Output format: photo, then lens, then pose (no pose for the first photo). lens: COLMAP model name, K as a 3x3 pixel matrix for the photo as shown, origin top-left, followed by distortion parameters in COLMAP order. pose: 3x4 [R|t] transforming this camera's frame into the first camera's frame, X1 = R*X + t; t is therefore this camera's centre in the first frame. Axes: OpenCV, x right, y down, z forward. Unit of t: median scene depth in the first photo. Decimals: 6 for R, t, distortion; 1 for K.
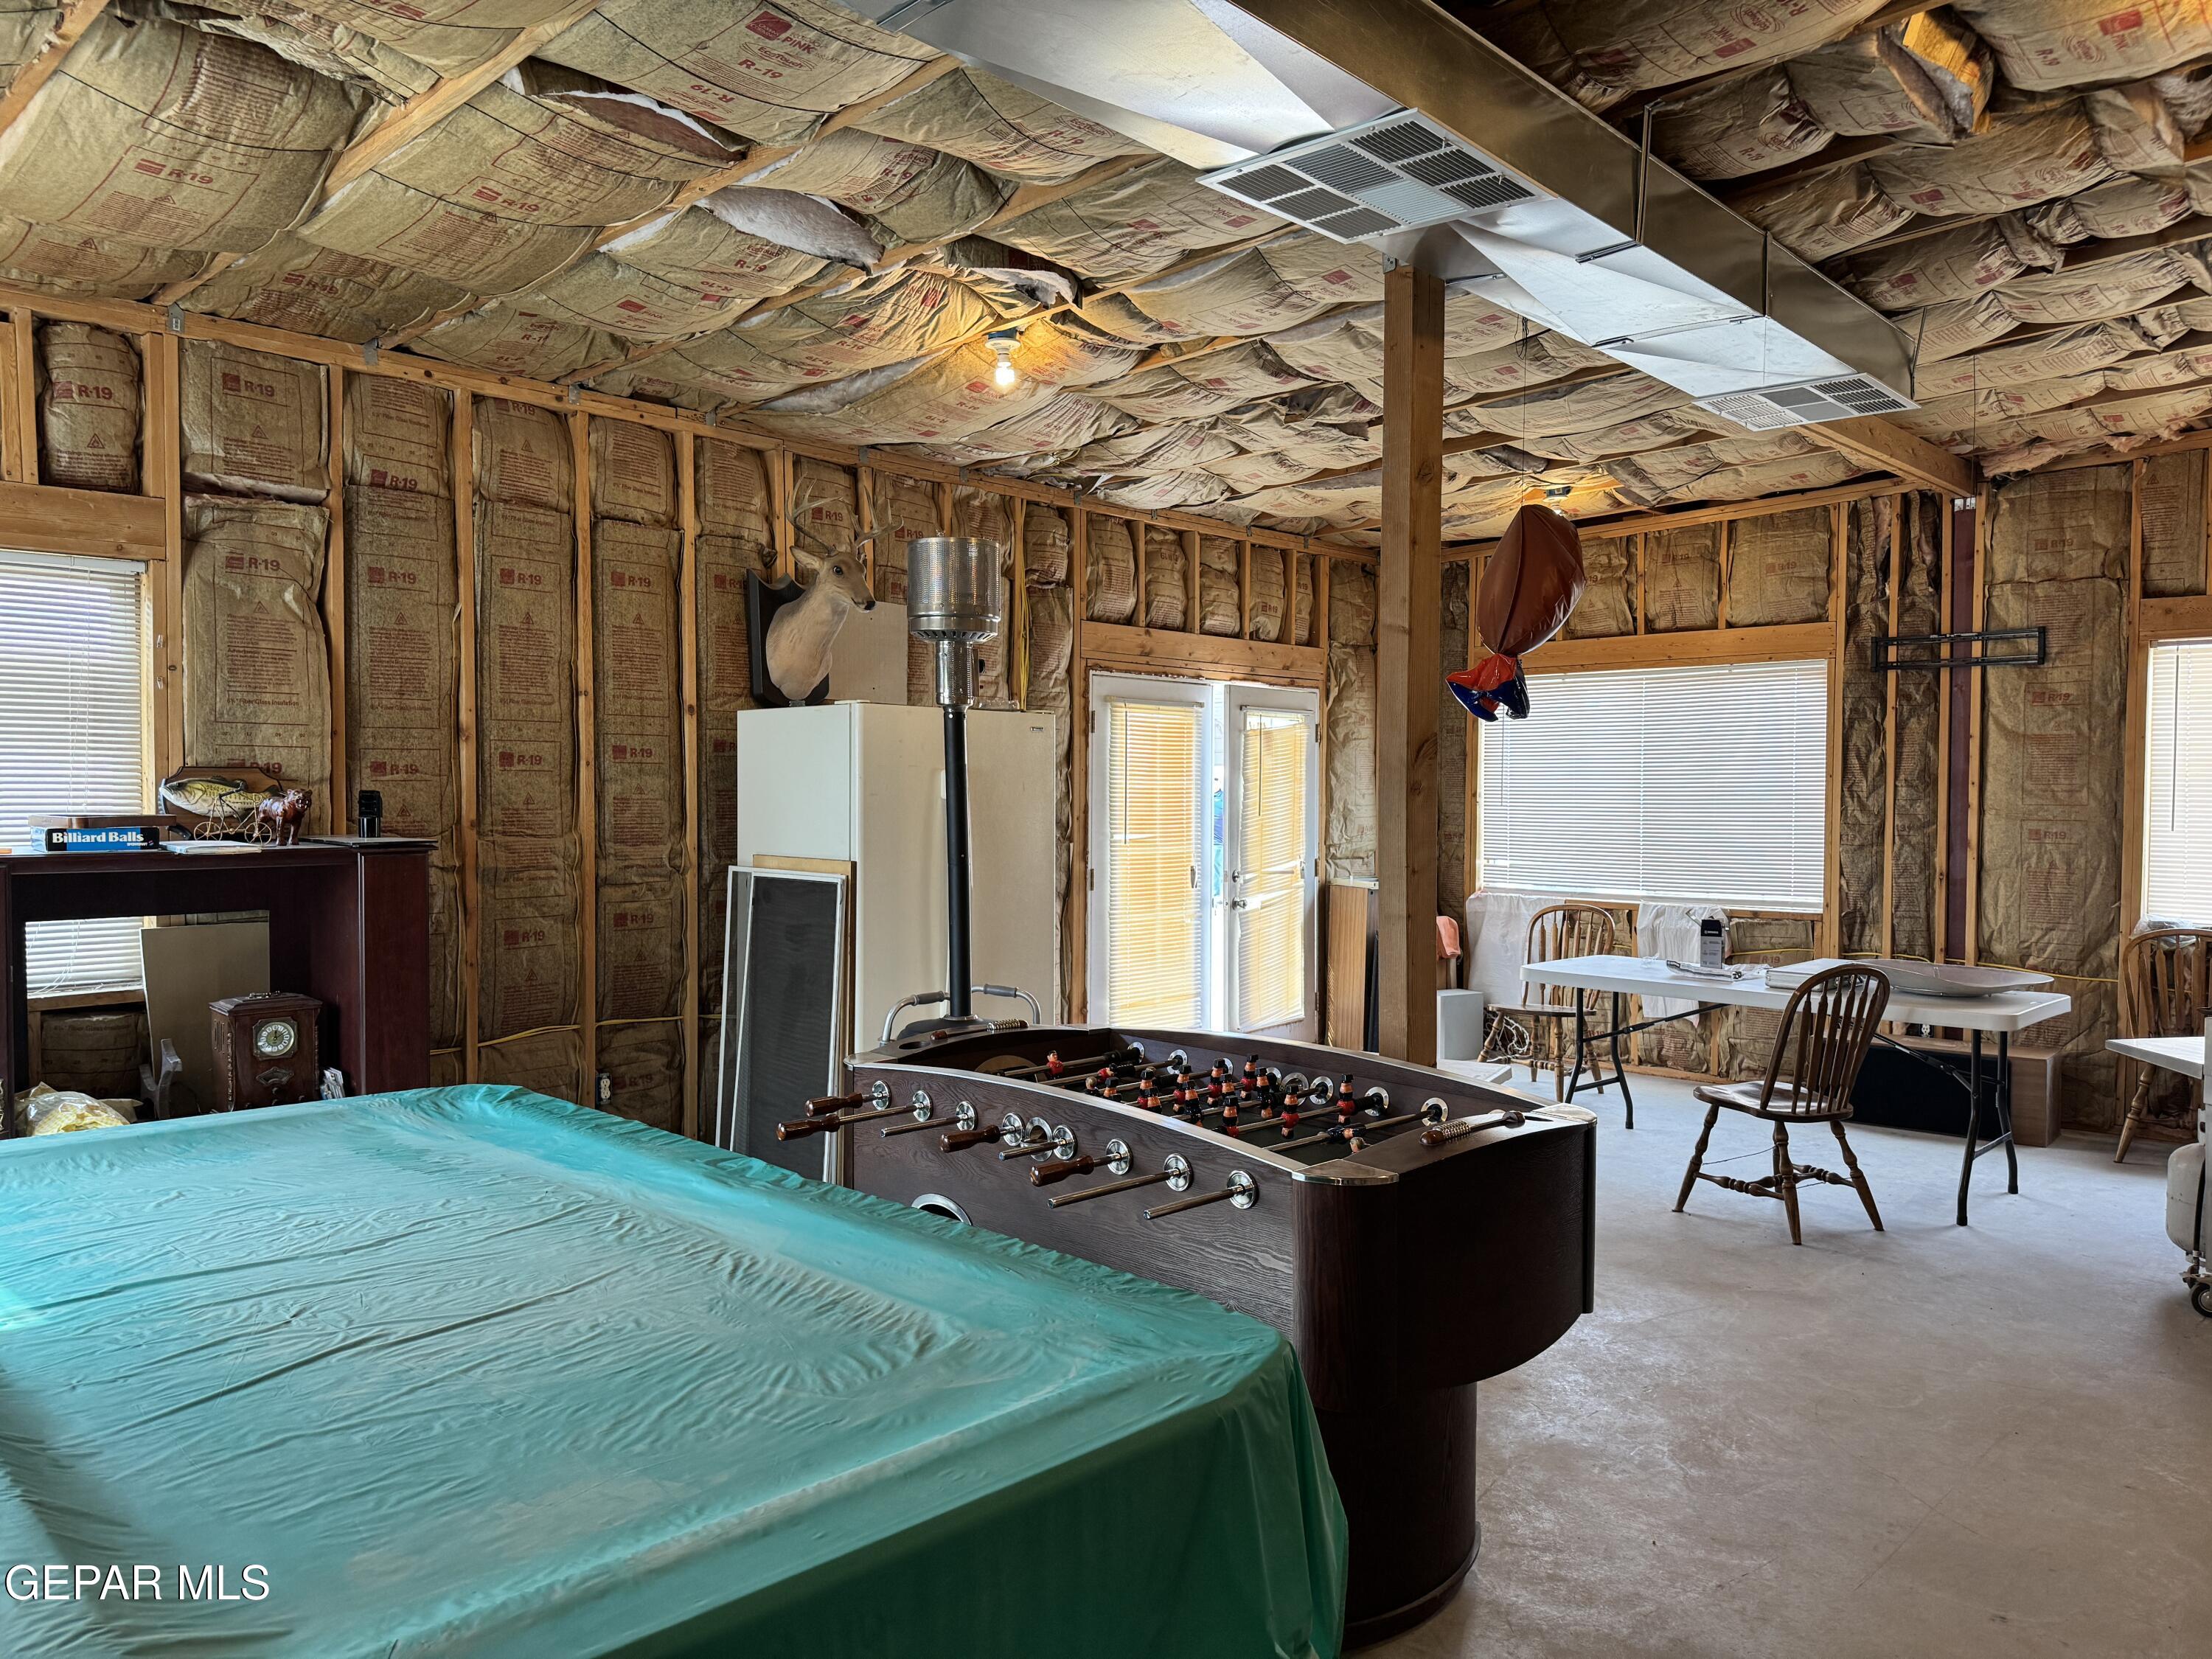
lens RADIAL K [[1556.5, 0, 1106.0], [0, 1556.5, 829.5], [0, 0, 1]] dist [-0.000669, -0.061138]
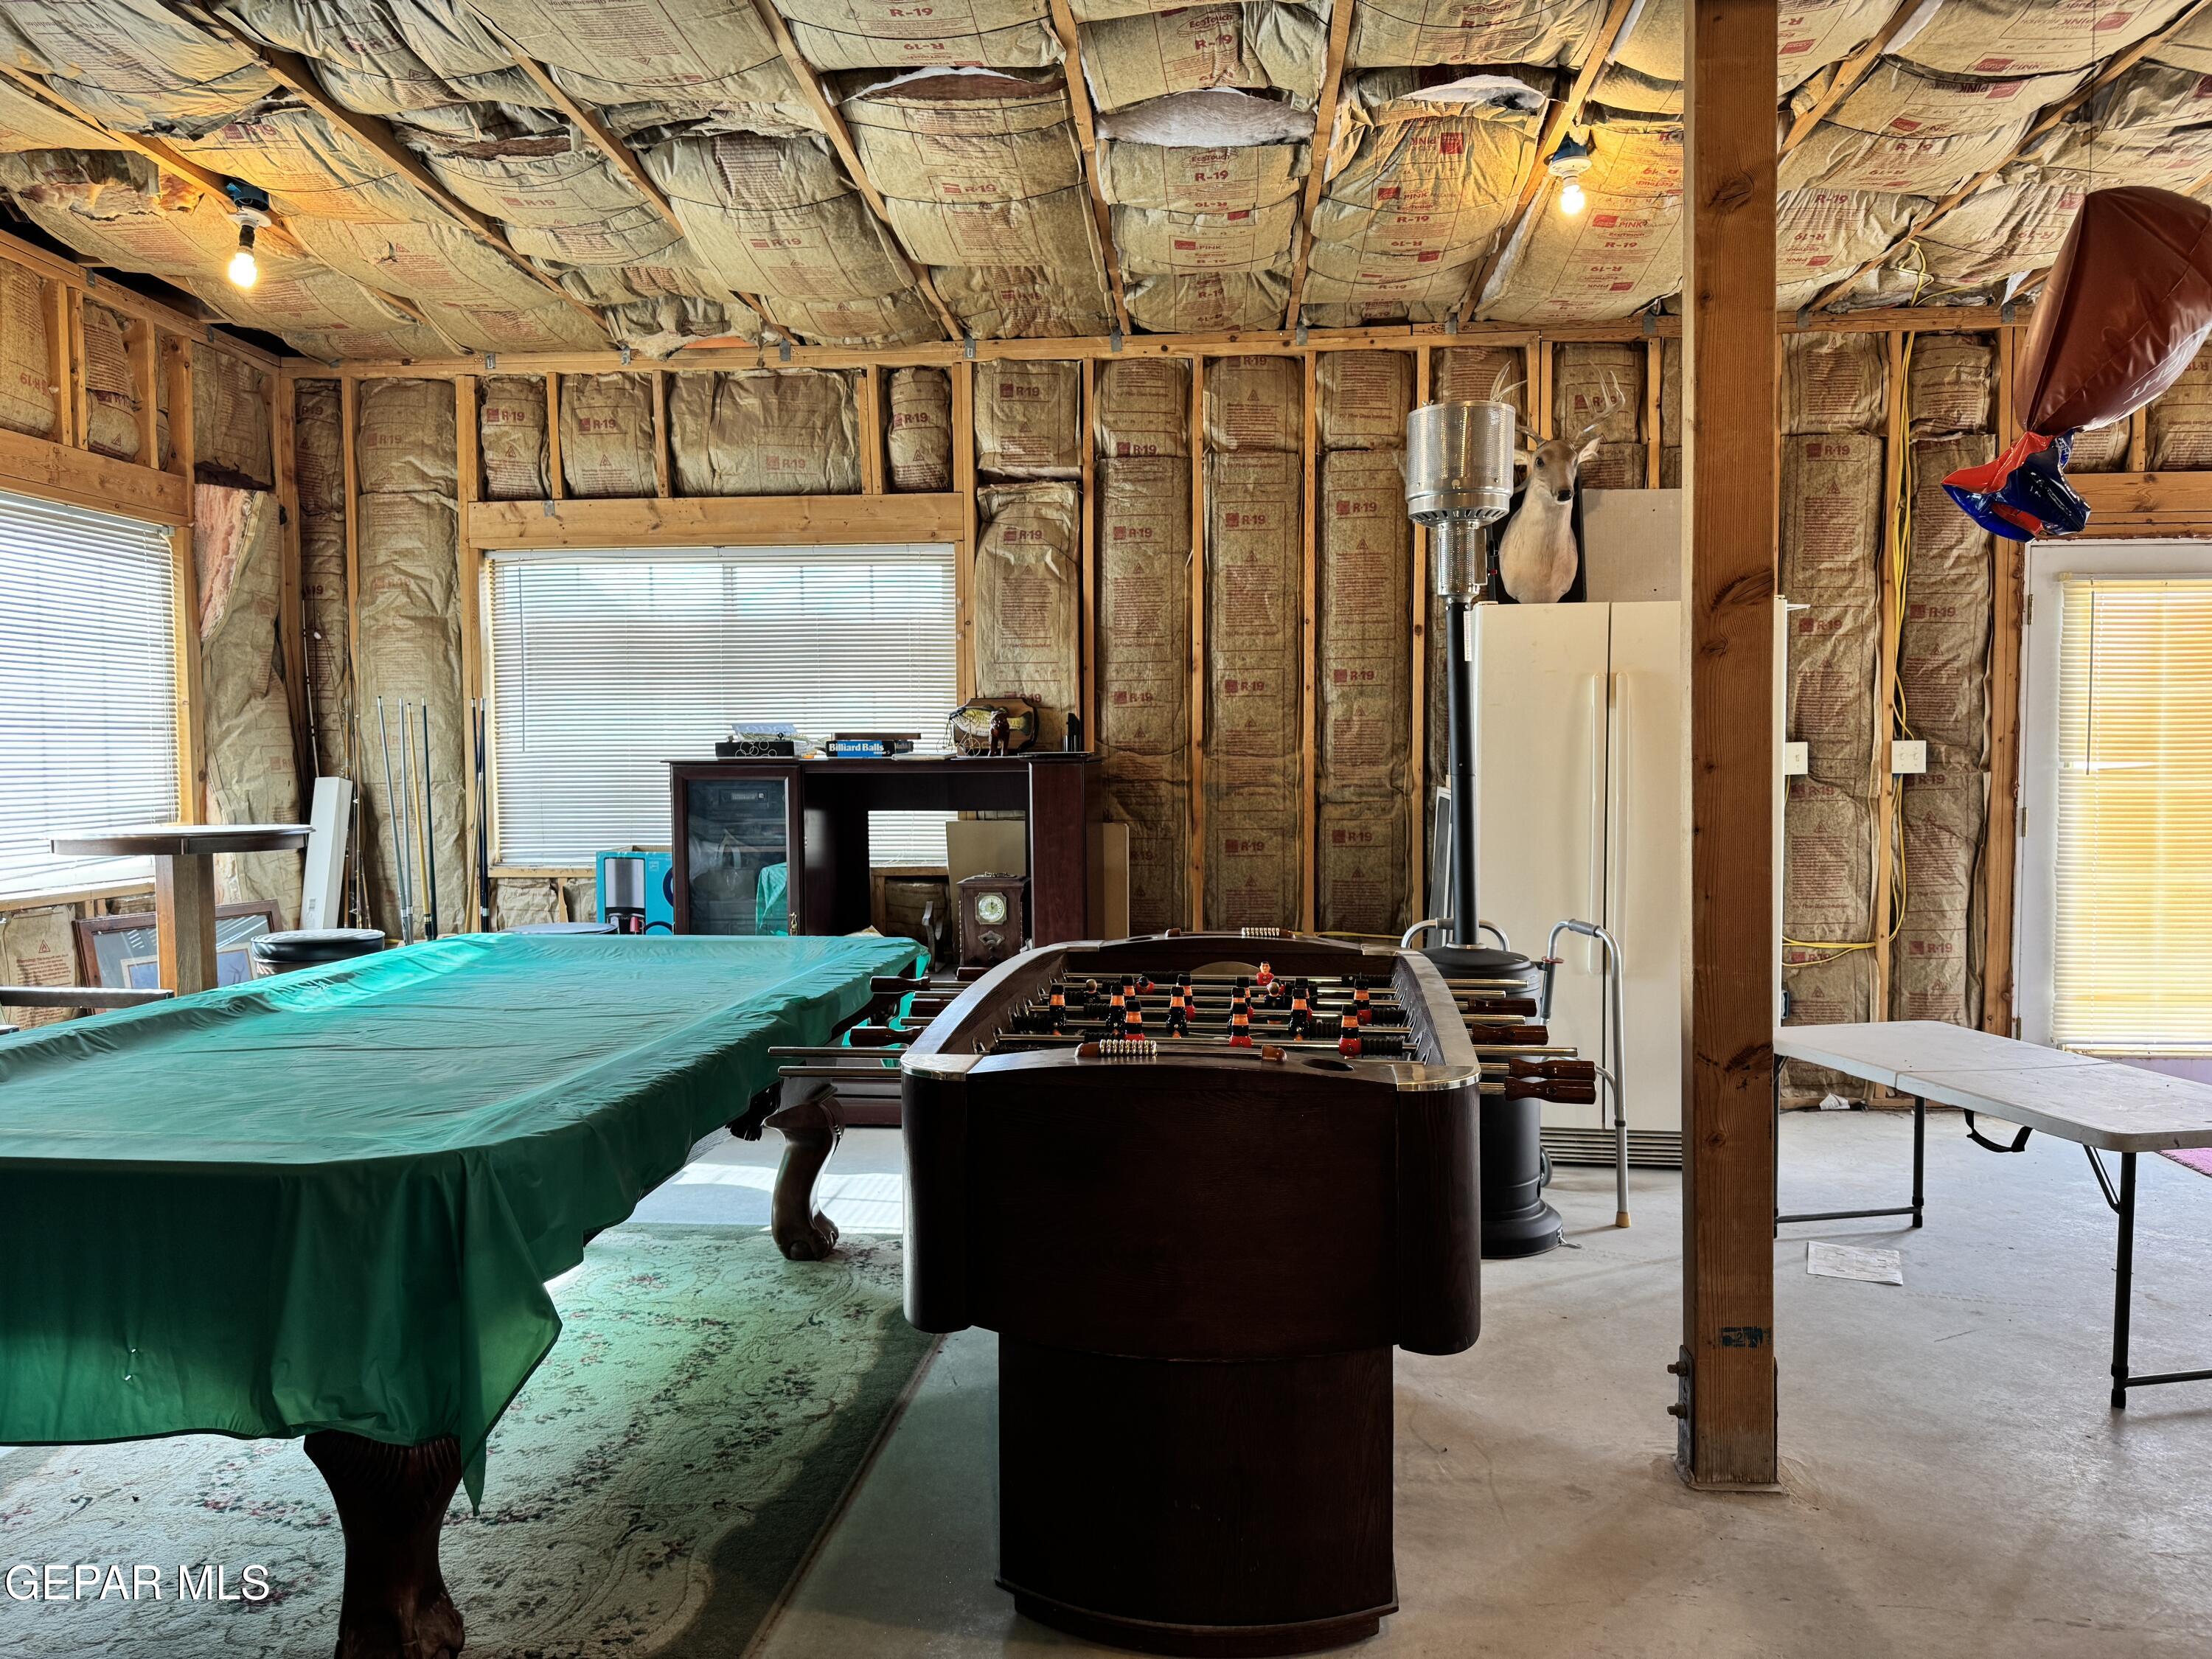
lens RADIAL K [[1543.0, 0, 1103.8], [0, 1543.0, 838.5], [0, 0, 1]] dist [0.125222, -0.165748]
pose [[0.601200, 0.033956, -0.798377, 0.465628], [-0.013770, 0.999389, 0.032137, 0.030779], [0.798980, -0.008327, 0.601300, 0.268586]]
